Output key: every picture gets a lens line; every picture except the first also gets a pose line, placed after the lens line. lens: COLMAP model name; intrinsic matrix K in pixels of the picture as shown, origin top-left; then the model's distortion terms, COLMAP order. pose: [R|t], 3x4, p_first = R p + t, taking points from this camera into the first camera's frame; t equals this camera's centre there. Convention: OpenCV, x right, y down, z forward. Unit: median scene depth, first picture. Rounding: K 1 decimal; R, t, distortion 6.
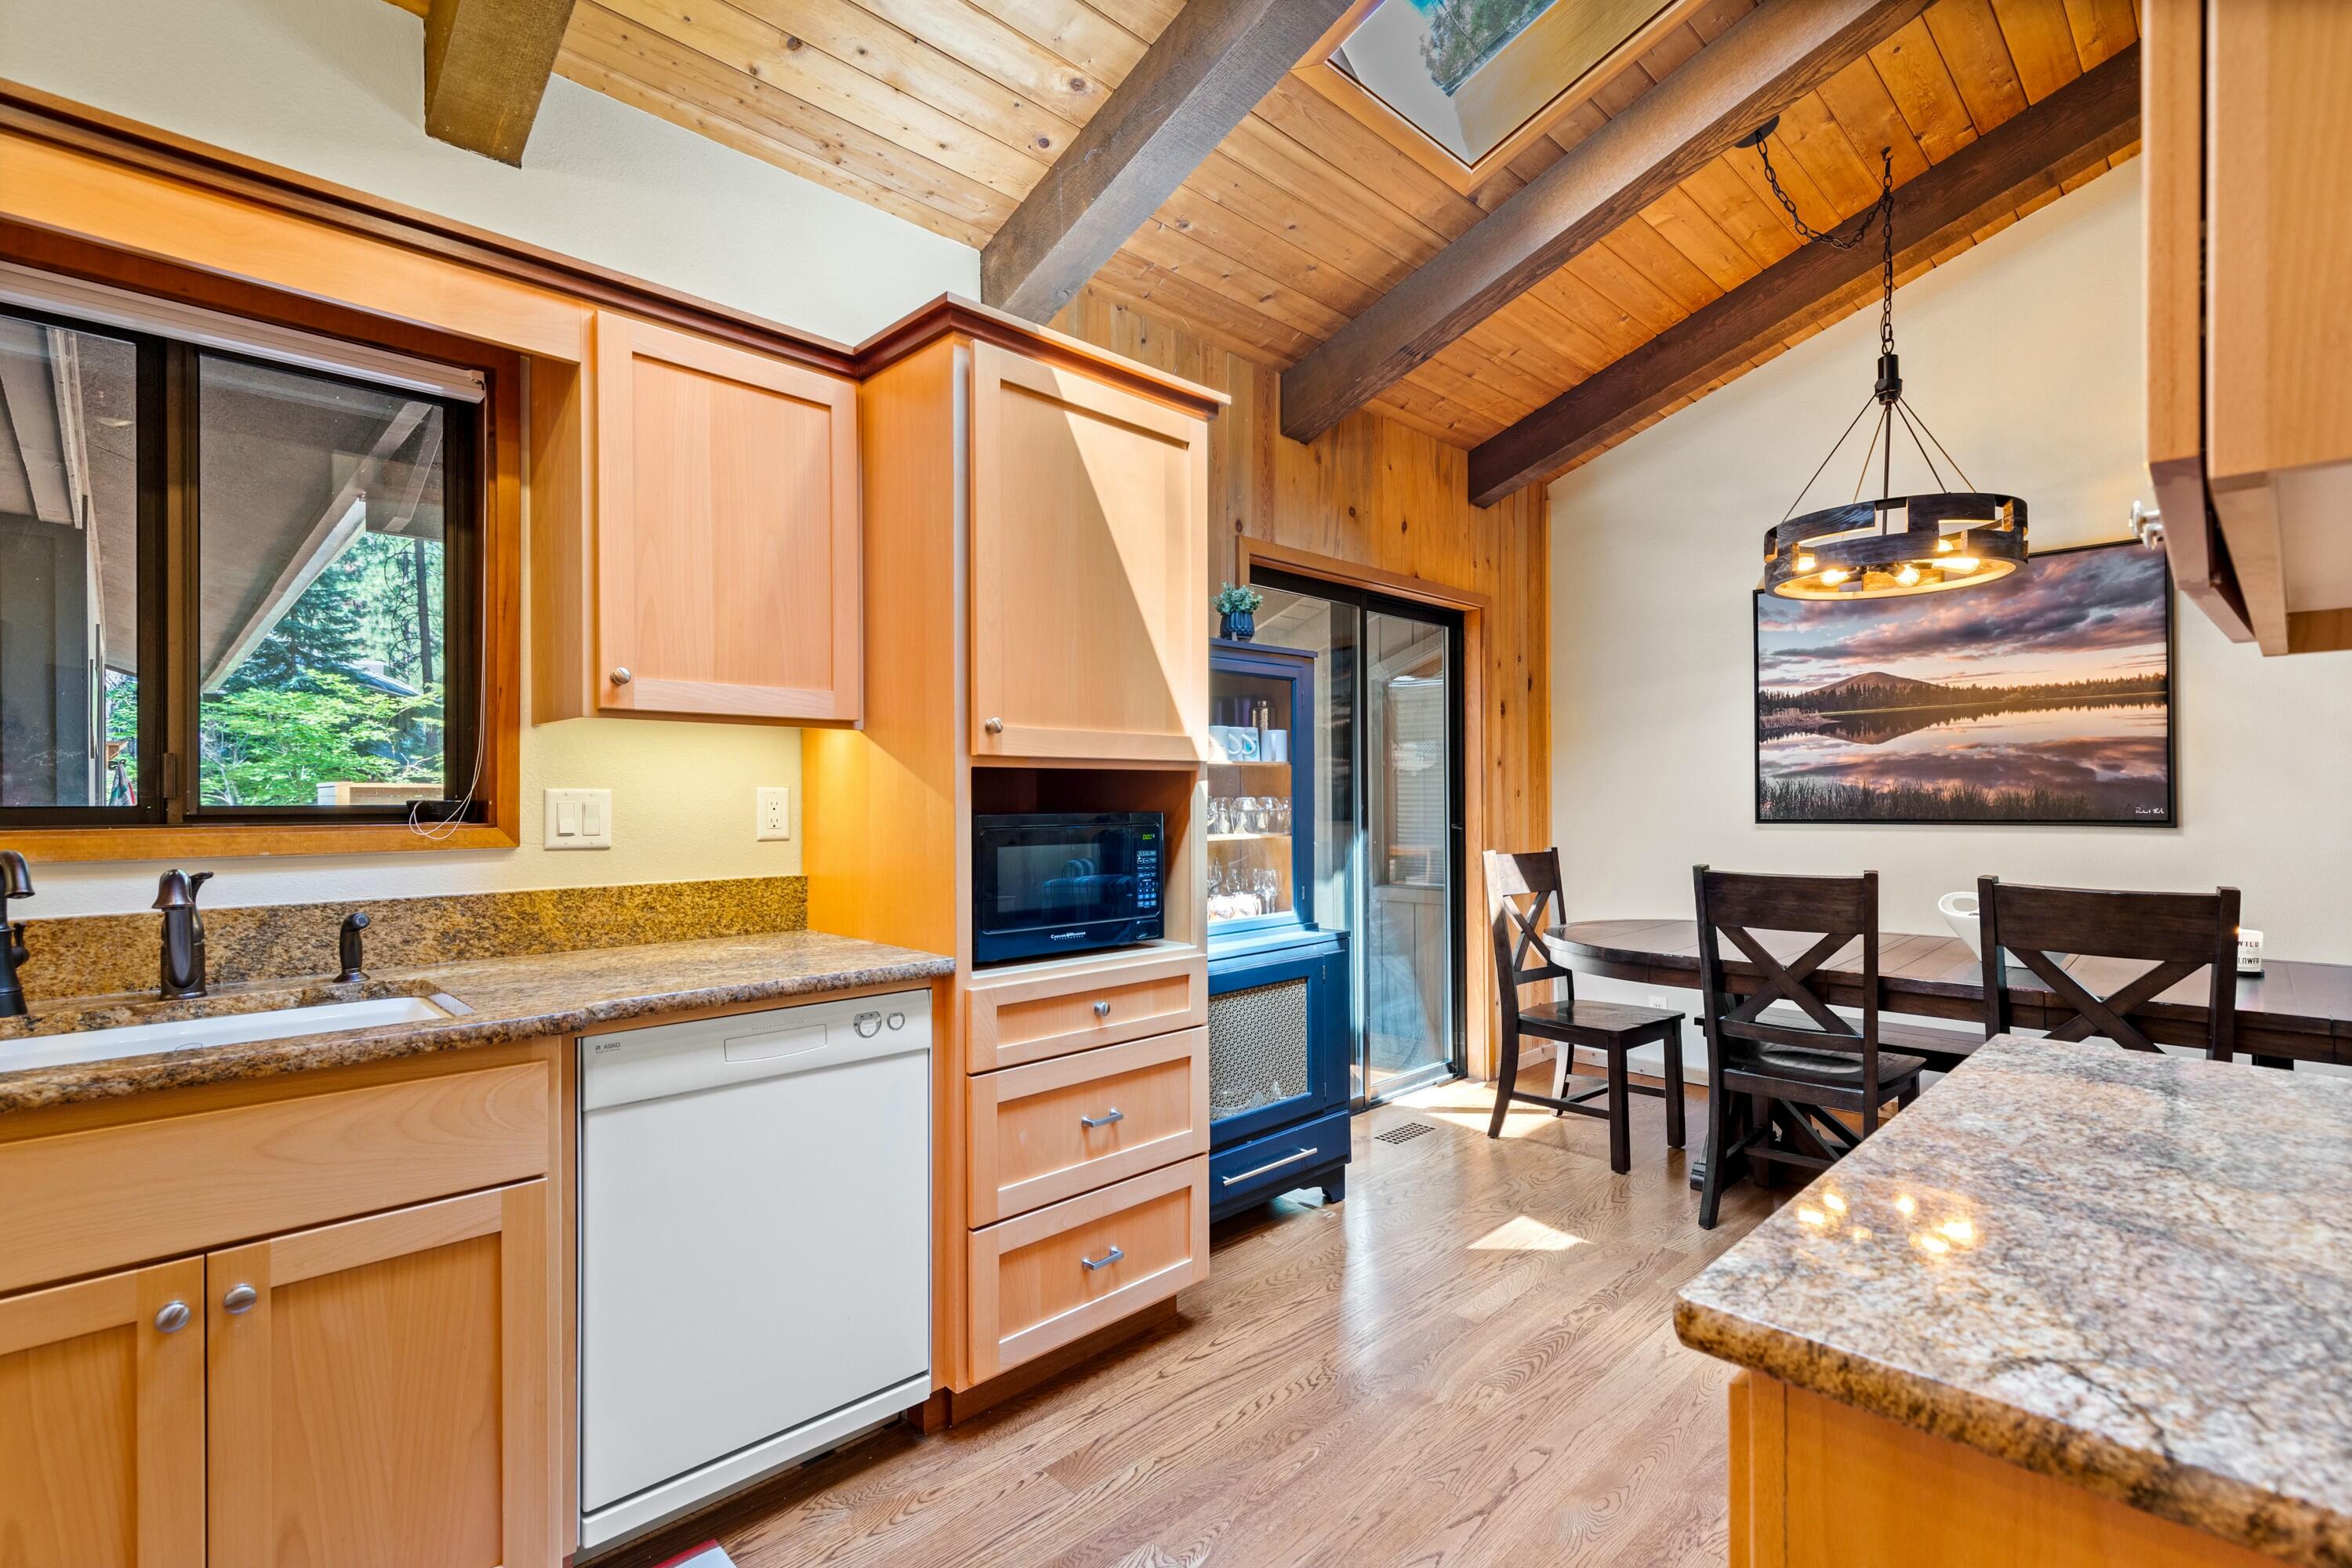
lens RADIAL K [[1104.4, 0, 1163.2], [0, 1104.4, 807.3], [0, 0, 1]] dist [0.005281, -0.001538]
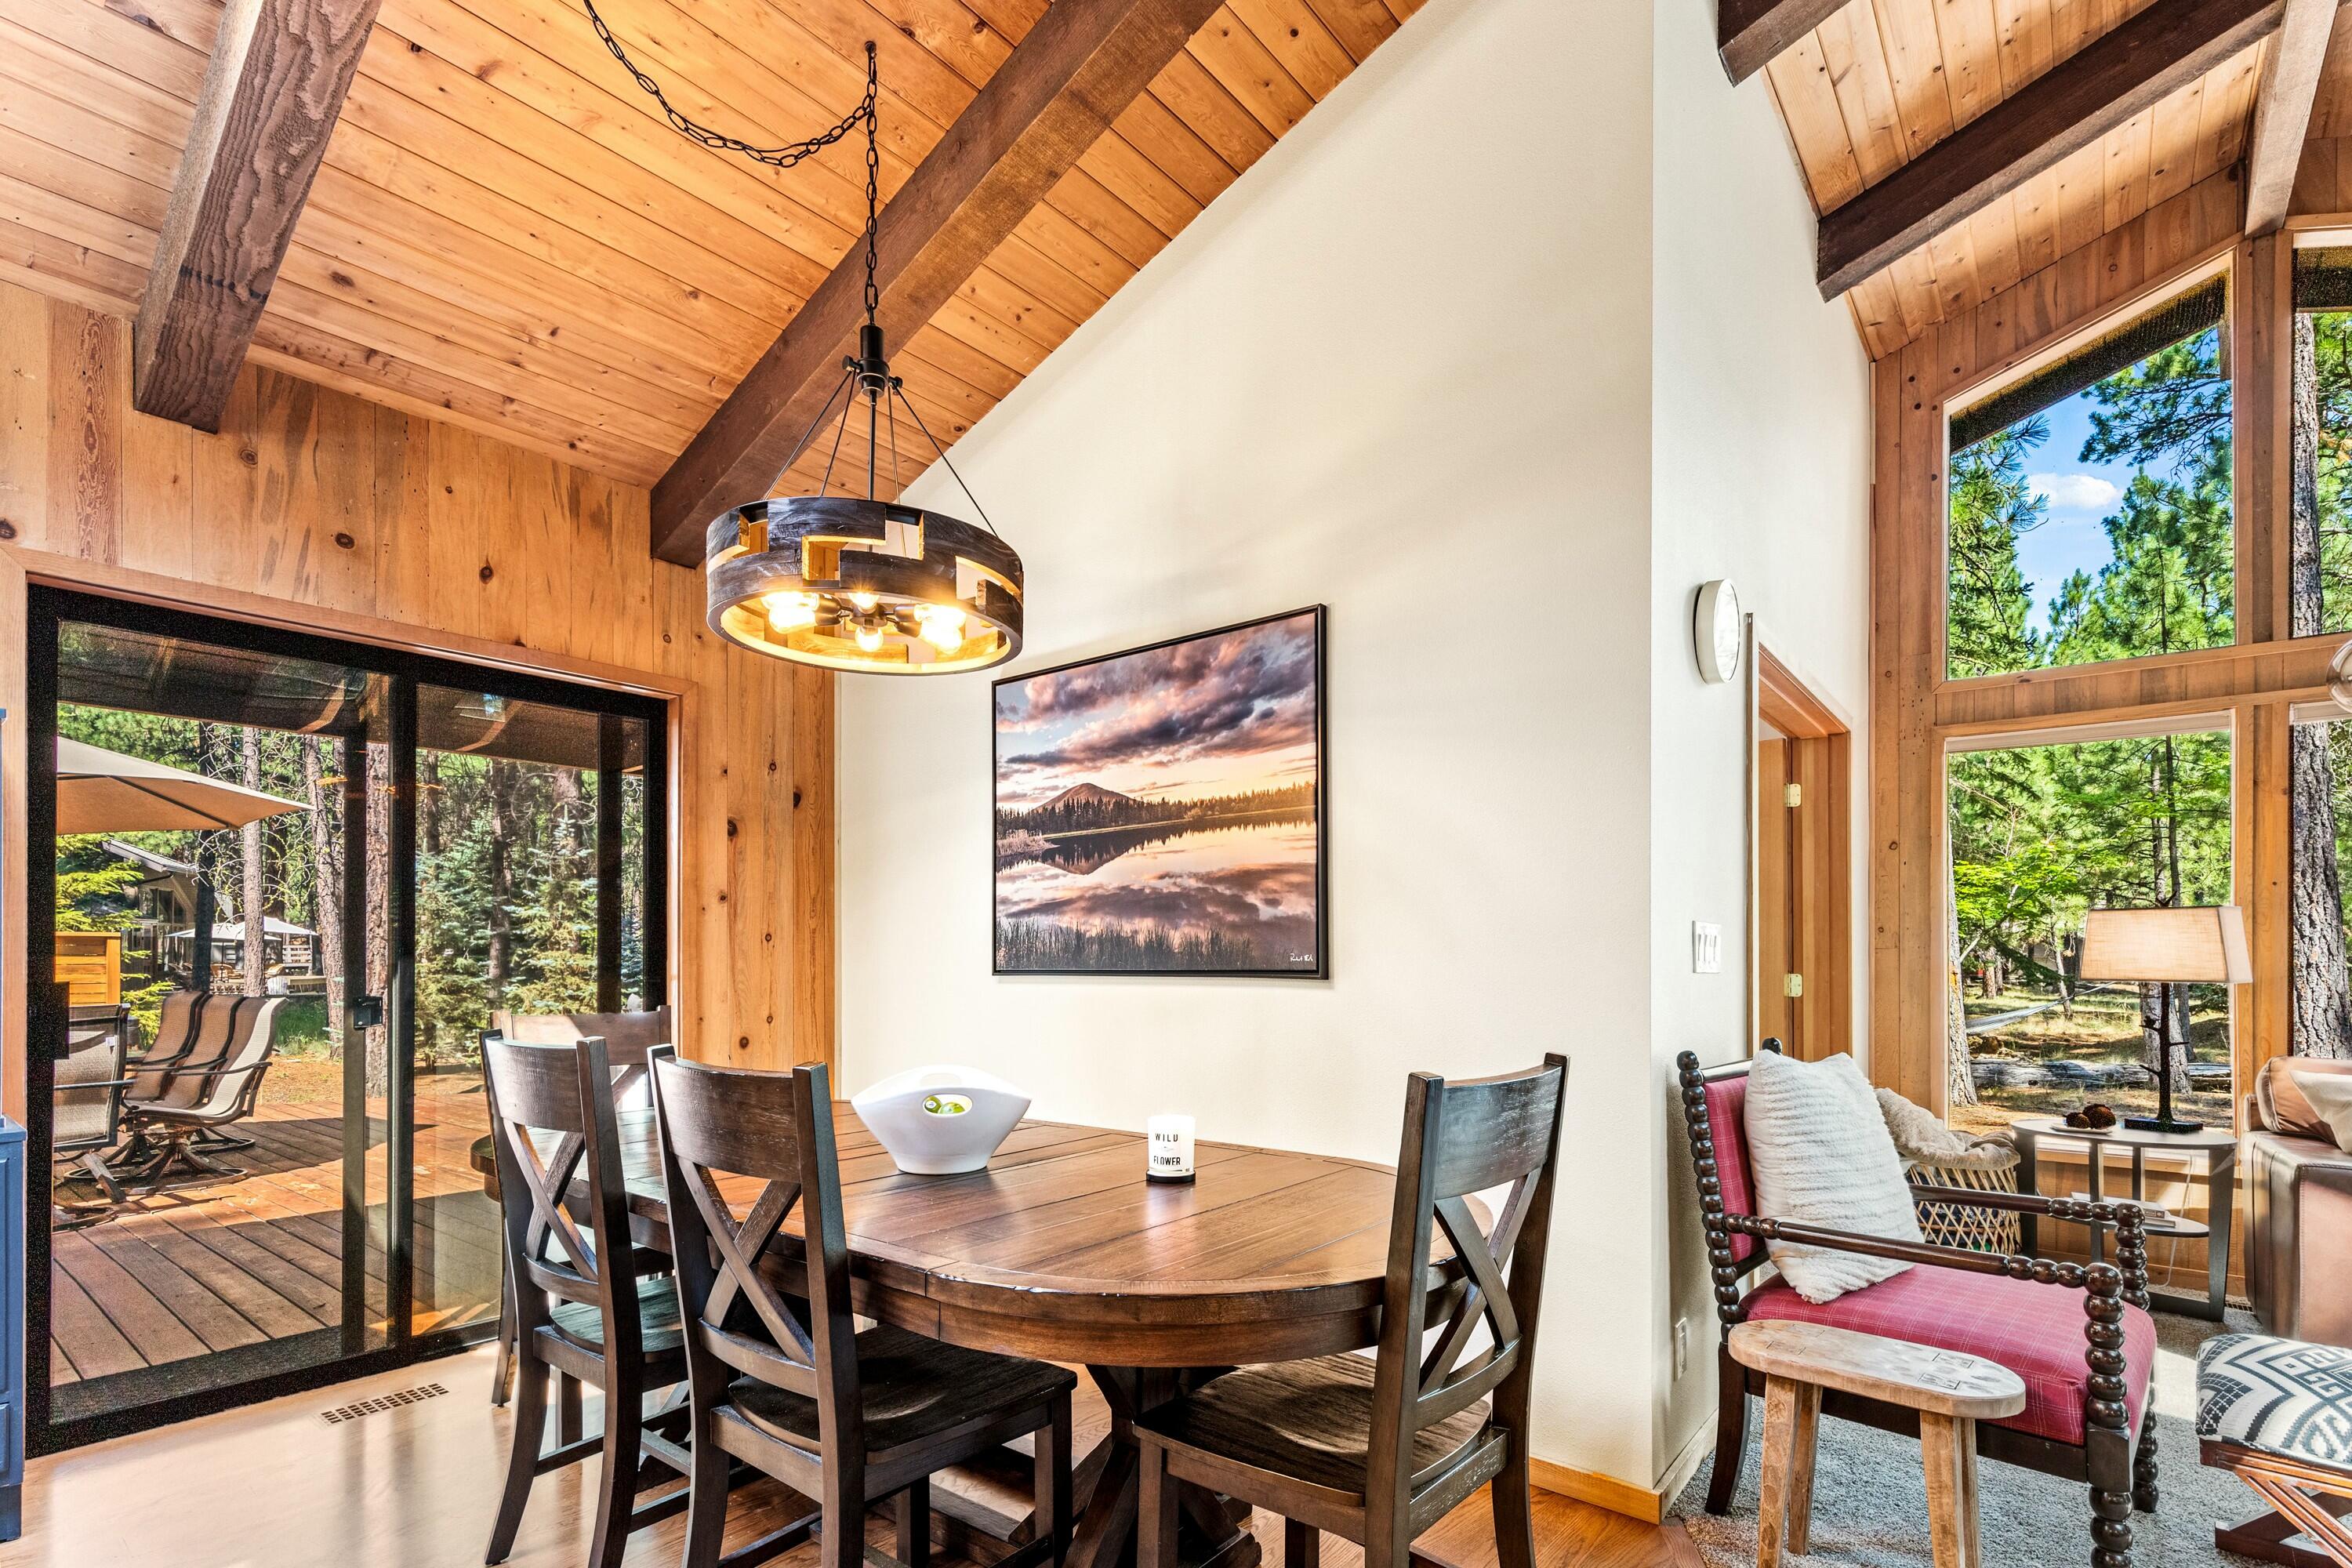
lens RADIAL K [[1104.4, 0, 1265.6], [0, 1104.4, 961.5], [0, 0, 1]] dist [0.005281, -0.001538]
pose [[0.991267, 0.005598, 0.131749, 0.692205], [-0.004760, 0.999966, -0.006674, 0.010050], [-0.131782, 0.005988, 0.991261, 0.209974]]
